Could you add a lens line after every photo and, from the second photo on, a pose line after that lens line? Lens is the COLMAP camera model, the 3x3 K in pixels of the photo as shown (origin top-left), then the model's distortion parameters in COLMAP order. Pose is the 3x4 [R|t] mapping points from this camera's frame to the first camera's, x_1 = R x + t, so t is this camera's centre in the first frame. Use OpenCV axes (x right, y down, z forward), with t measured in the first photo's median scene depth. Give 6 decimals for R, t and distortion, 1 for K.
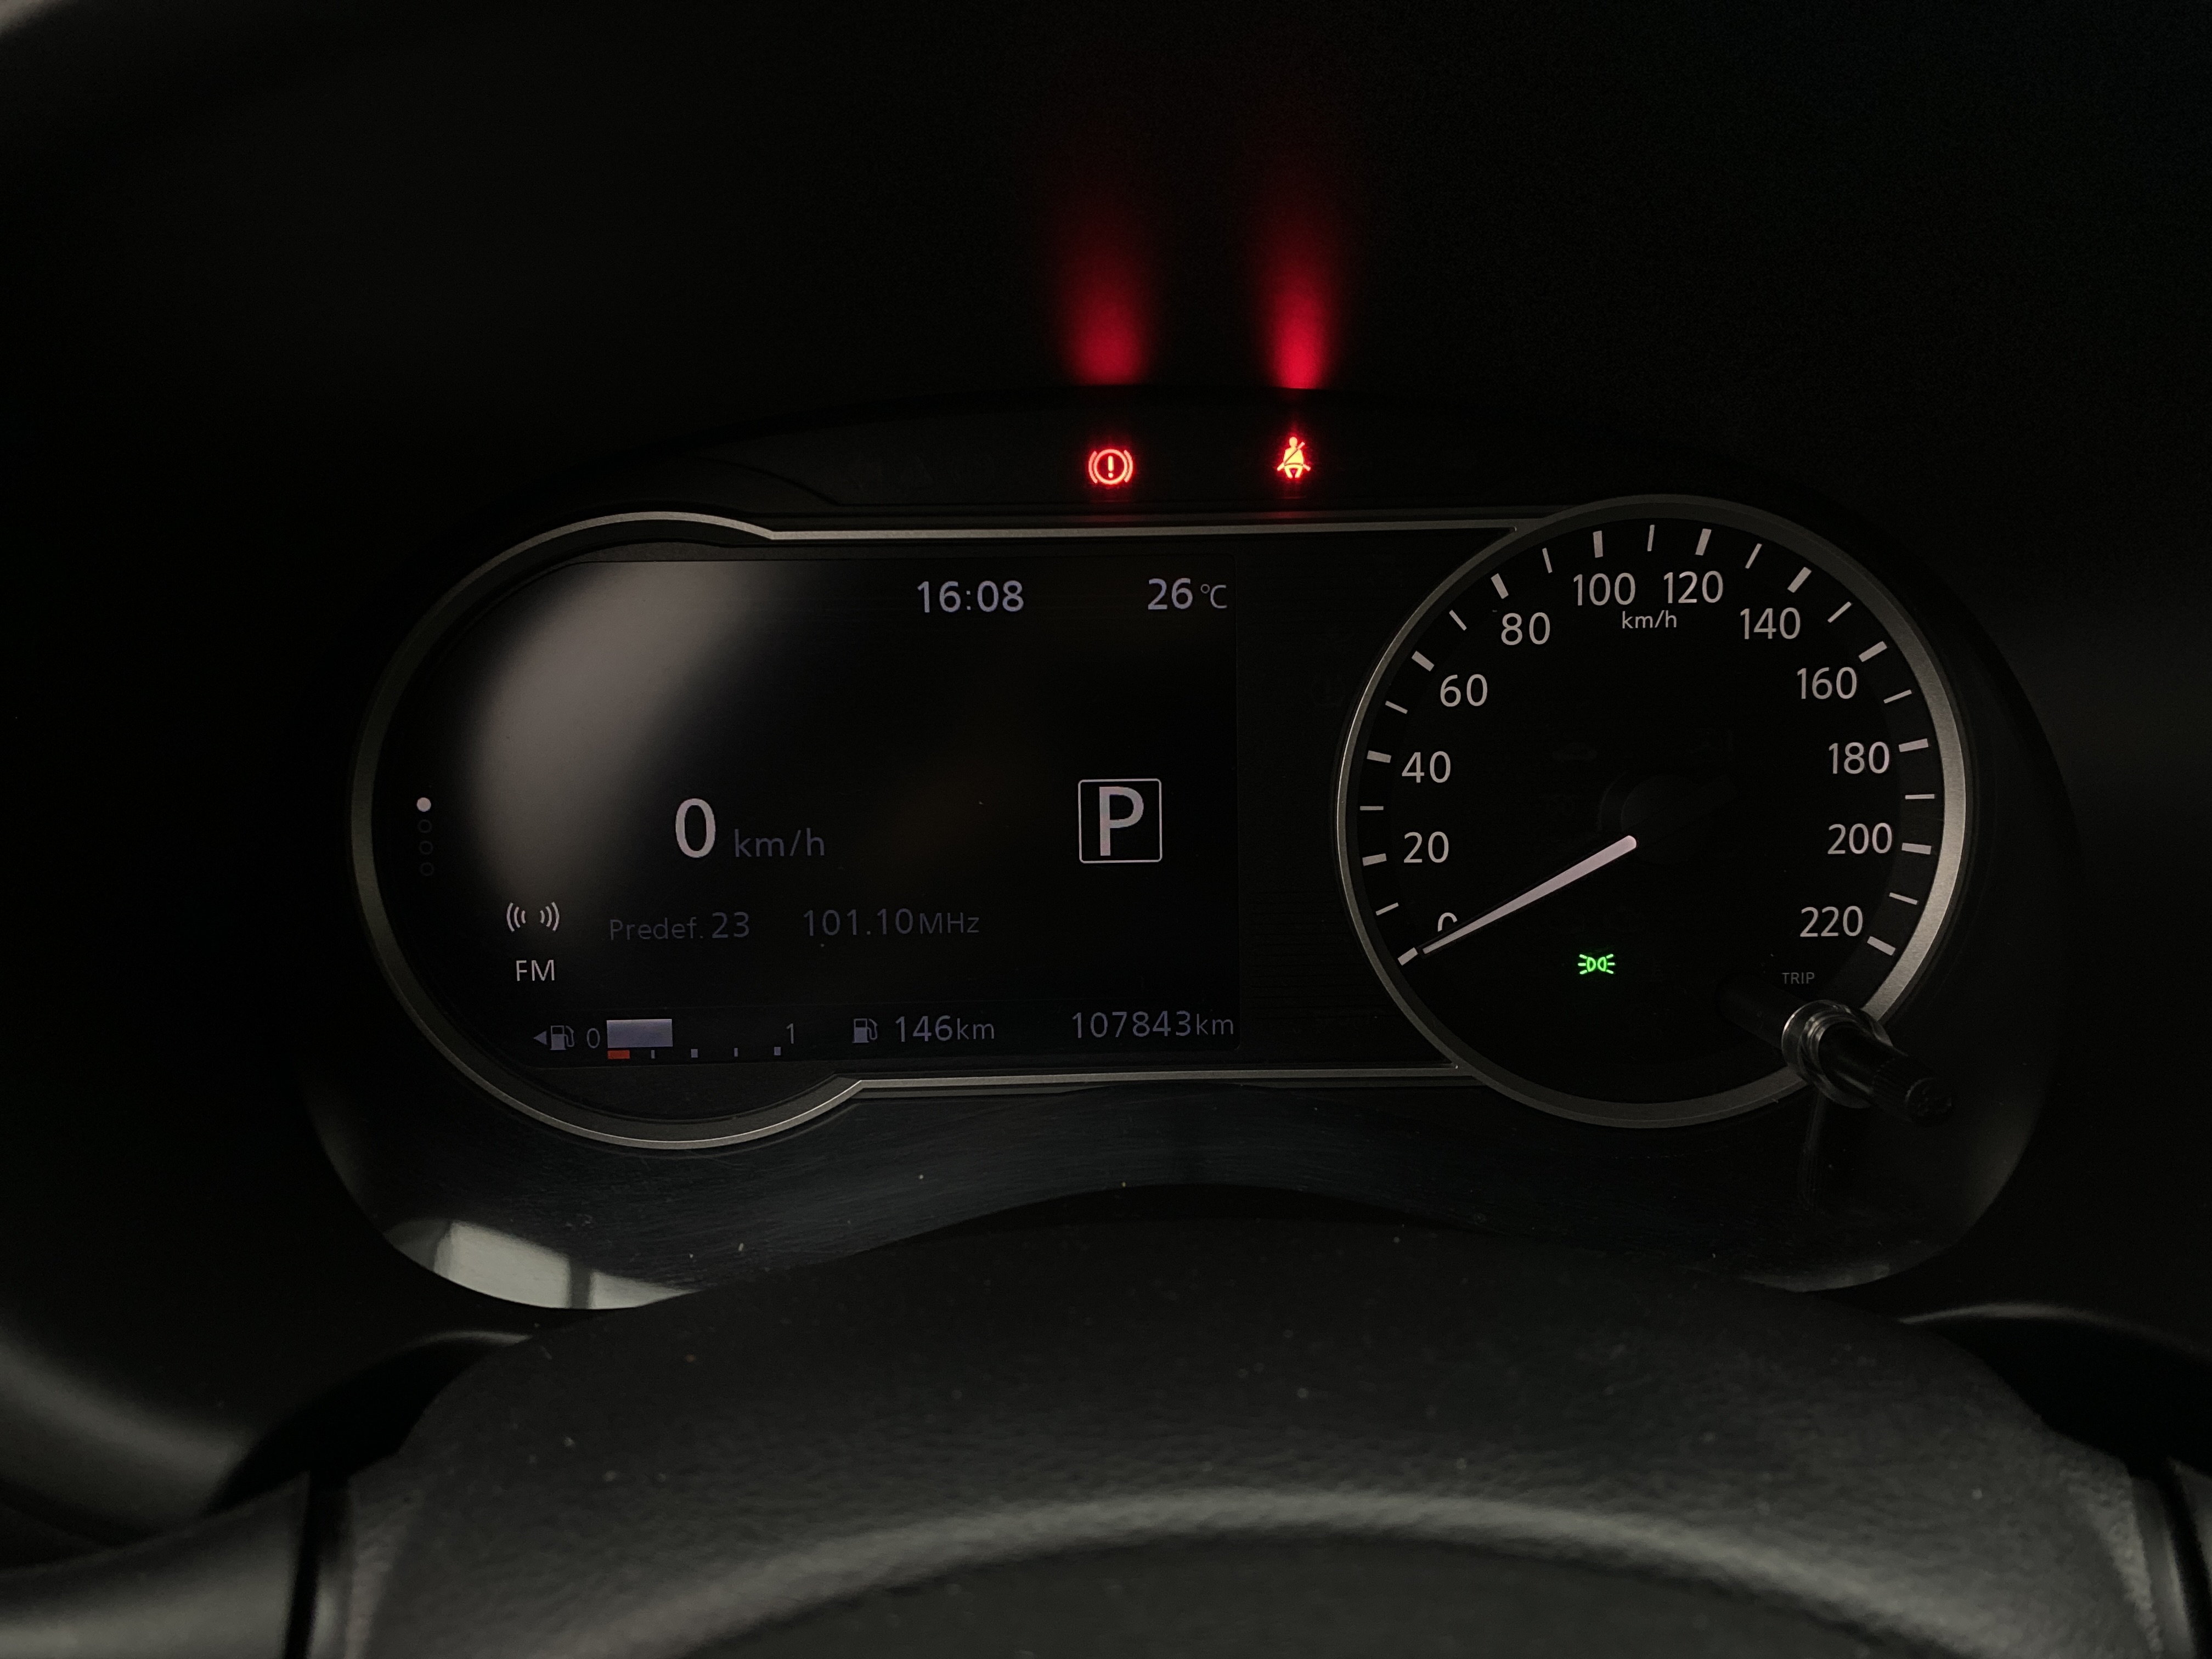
lens RADIAL K [[1706.2, 0, 1096.6], [0, 1706.2, 810.3], [0, 0, 1]] dist [0.035468, -0.055391]
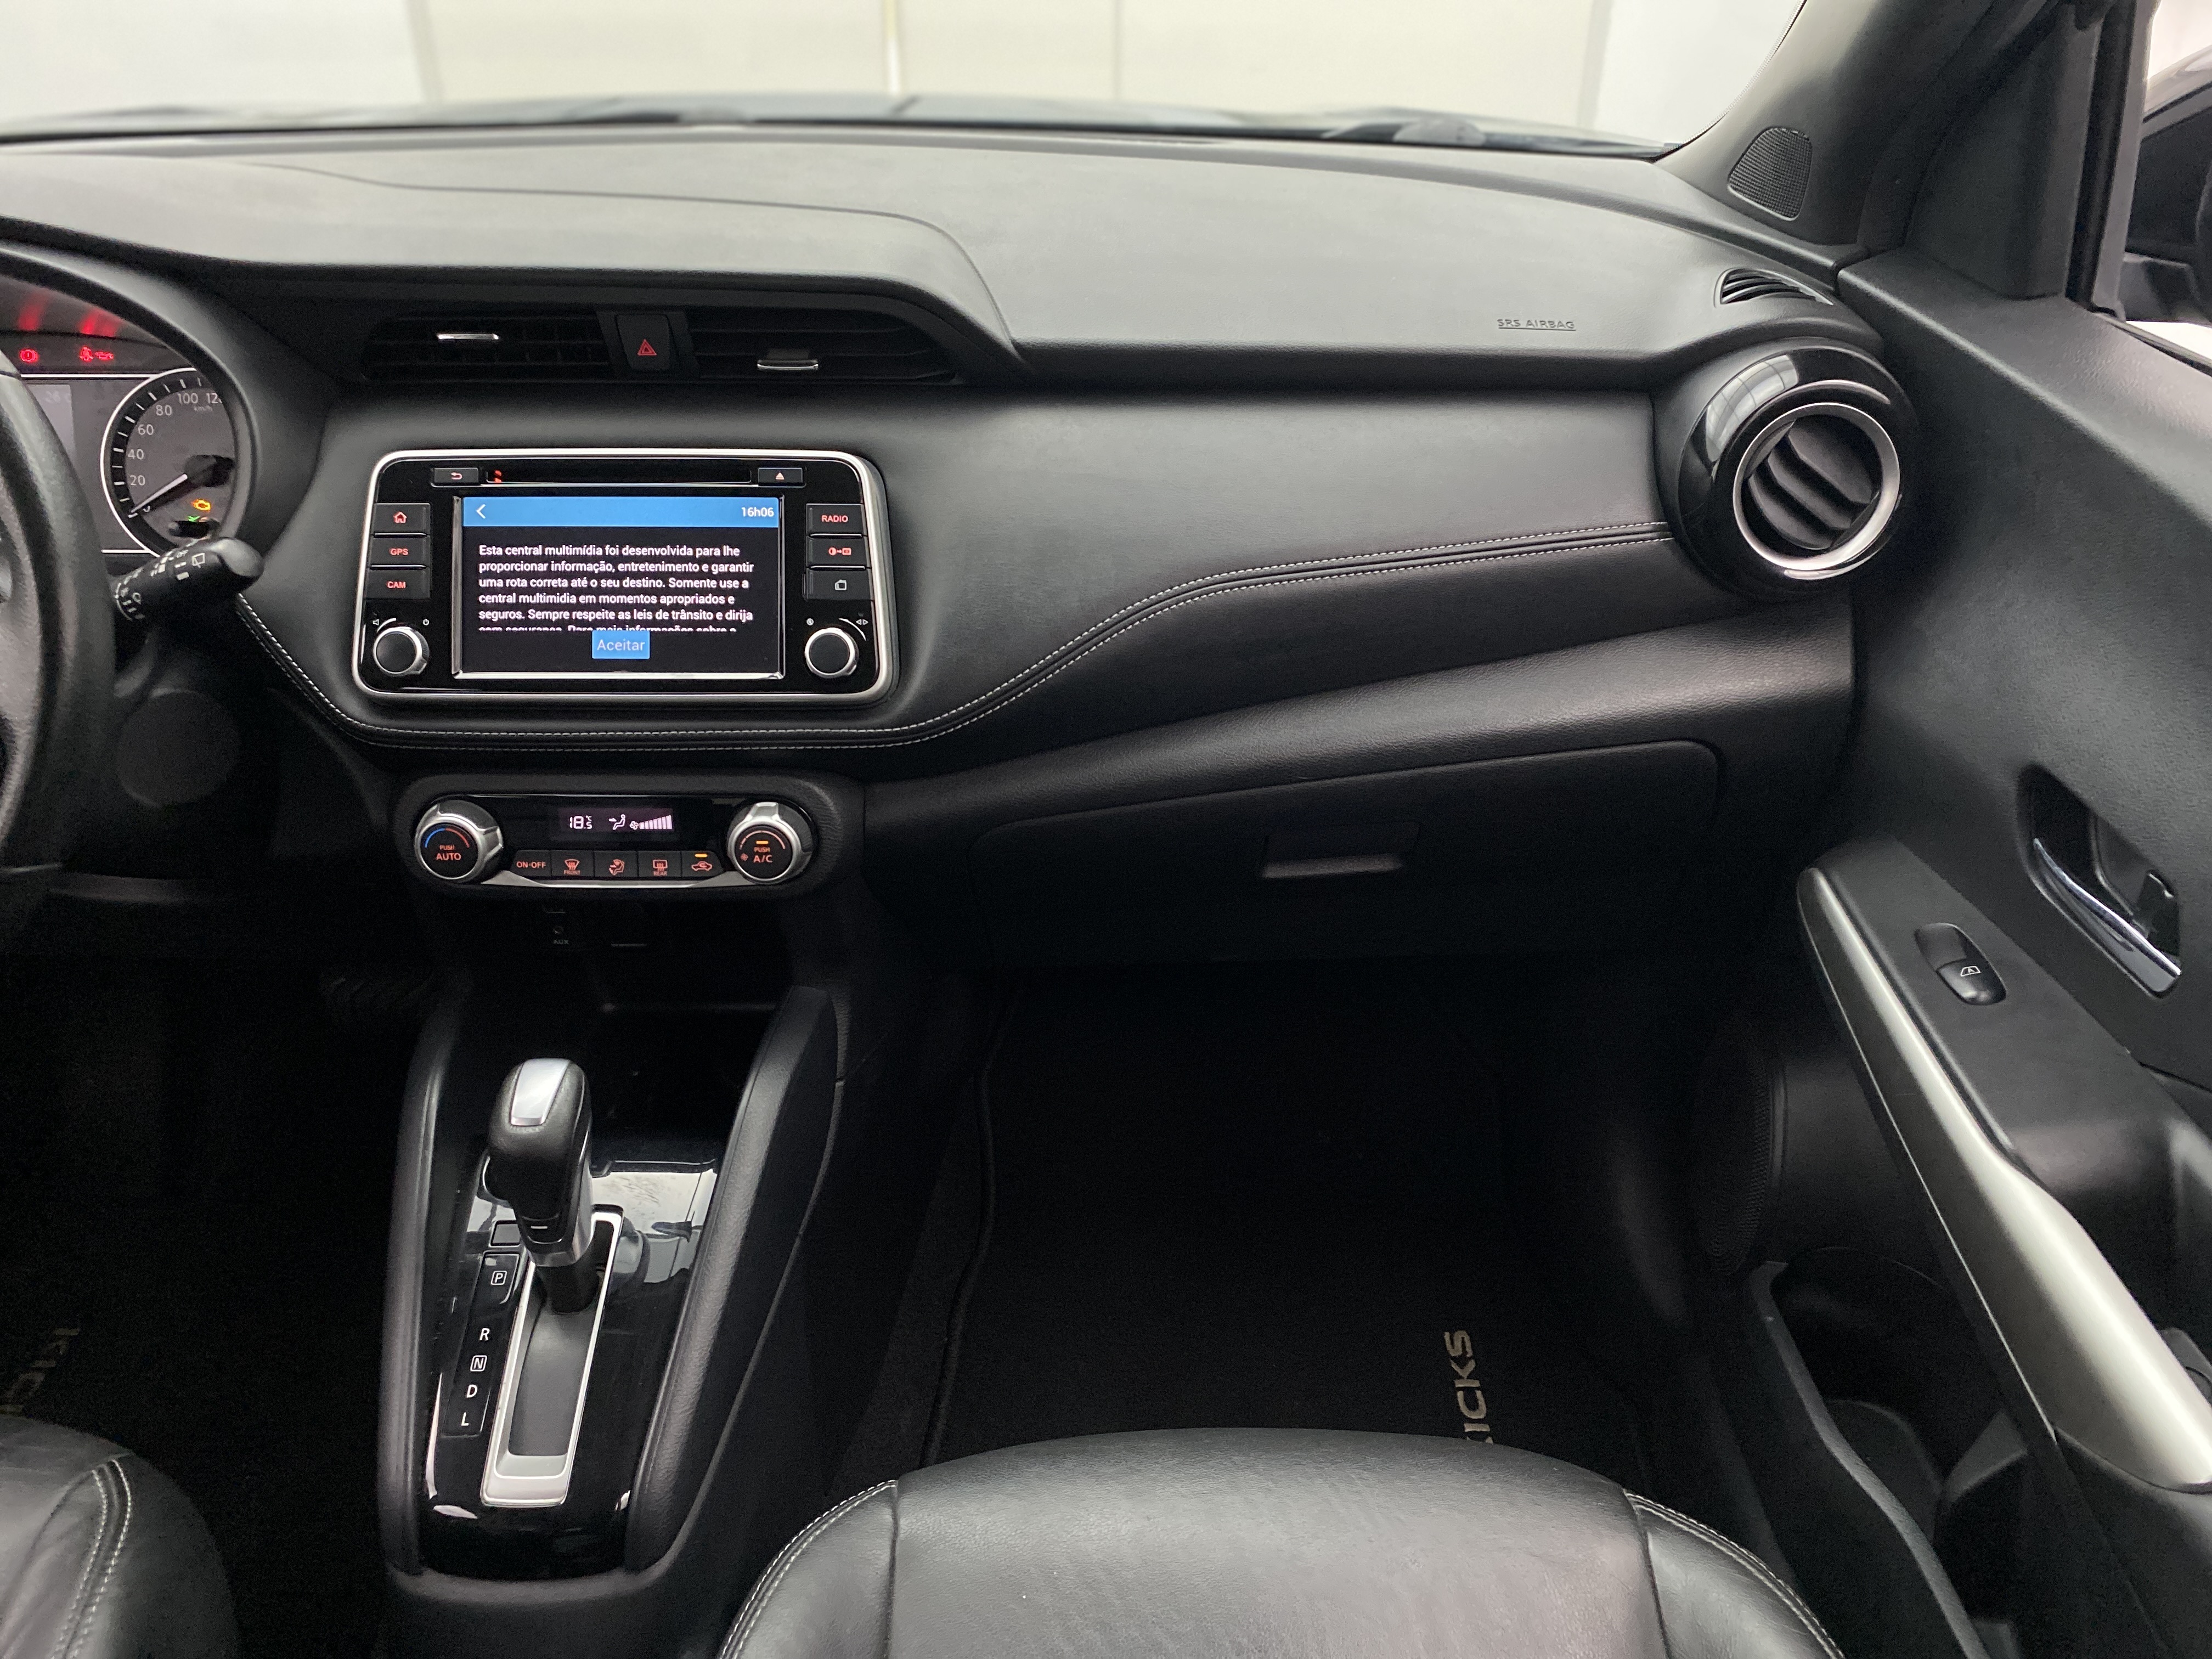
lens RADIAL K [[1706.2, 0, 1109.8], [0, 1706.2, 816.5], [0, 0, 1]] dist [0.035468, -0.055391]
pose [[0.999820, 0.014281, 0.012460, 1.963961], [-0.015373, 0.995595, 0.092486, 0.320630], [-0.011084, -0.092660, 0.995636, -2.236498]]
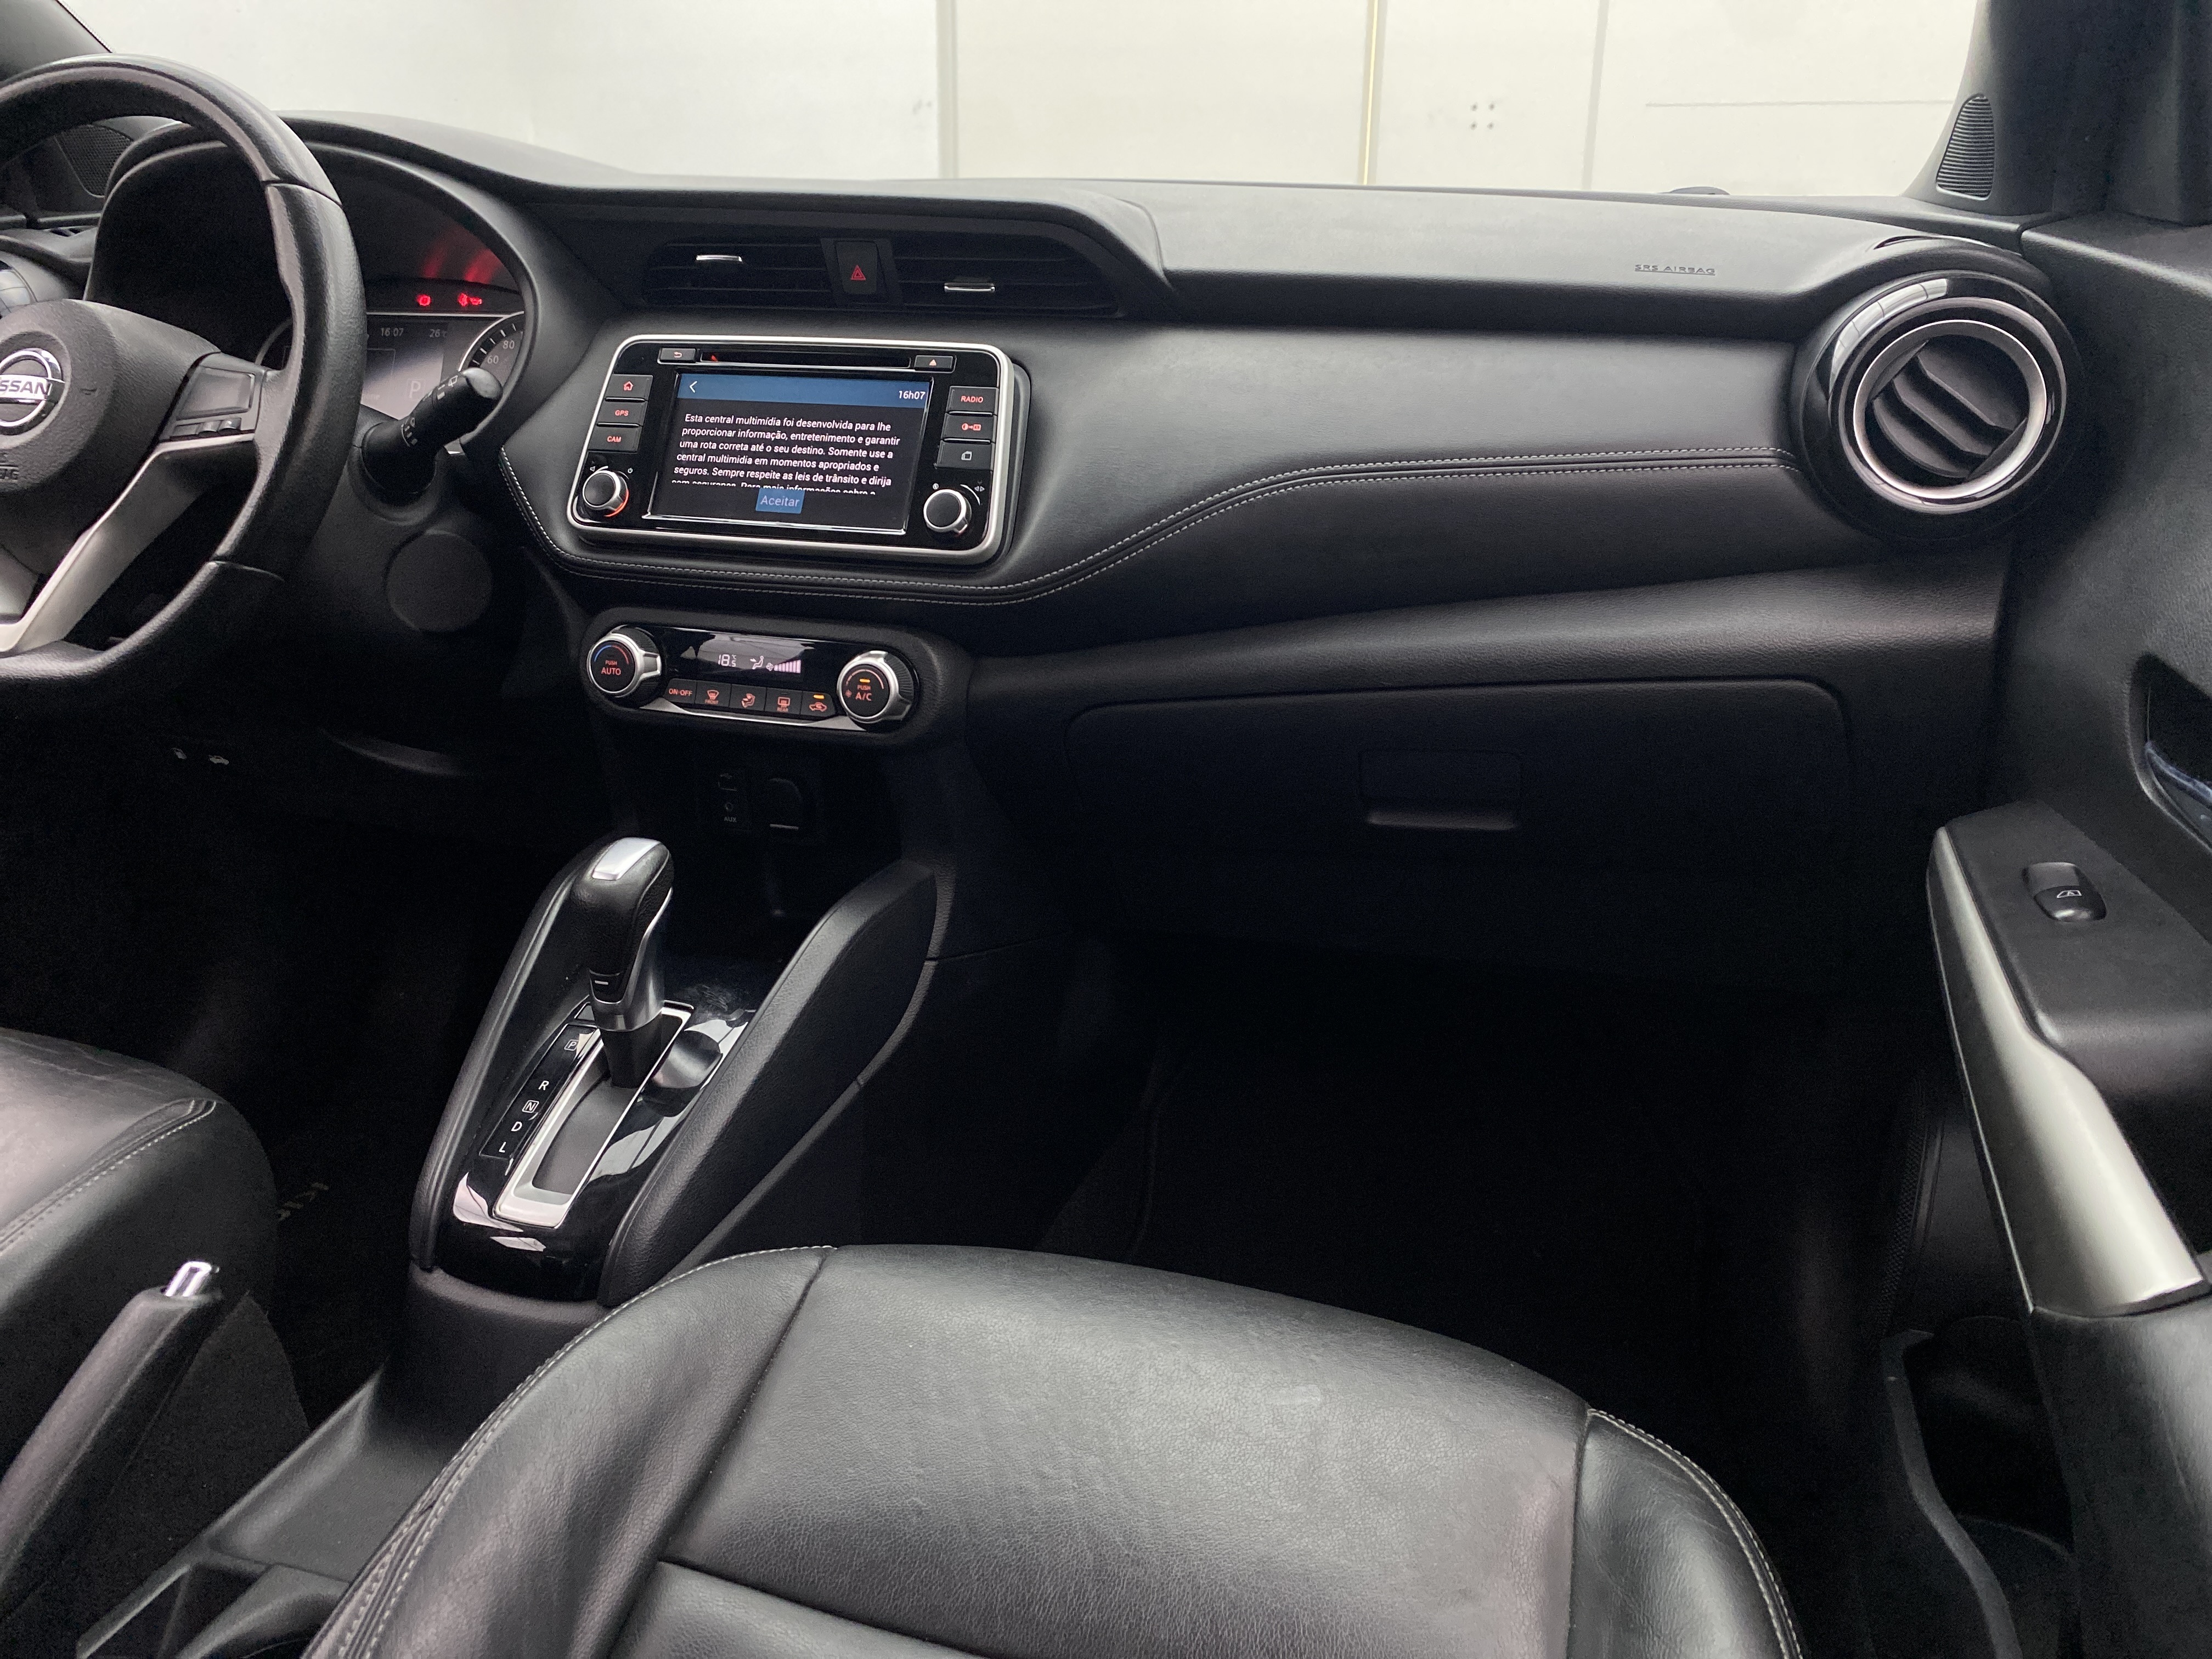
lens RADIAL K [[1706.2, 0, 1099.1], [0, 1706.2, 807.8], [0, 0, 1]] dist [0.035468, -0.055391]
pose [[0.955784, 0.116879, -0.269847, 2.673612], [-0.141730, 0.987101, -0.074457, 1.019037], [0.257663, 0.109410, 0.960020, -2.237689]]
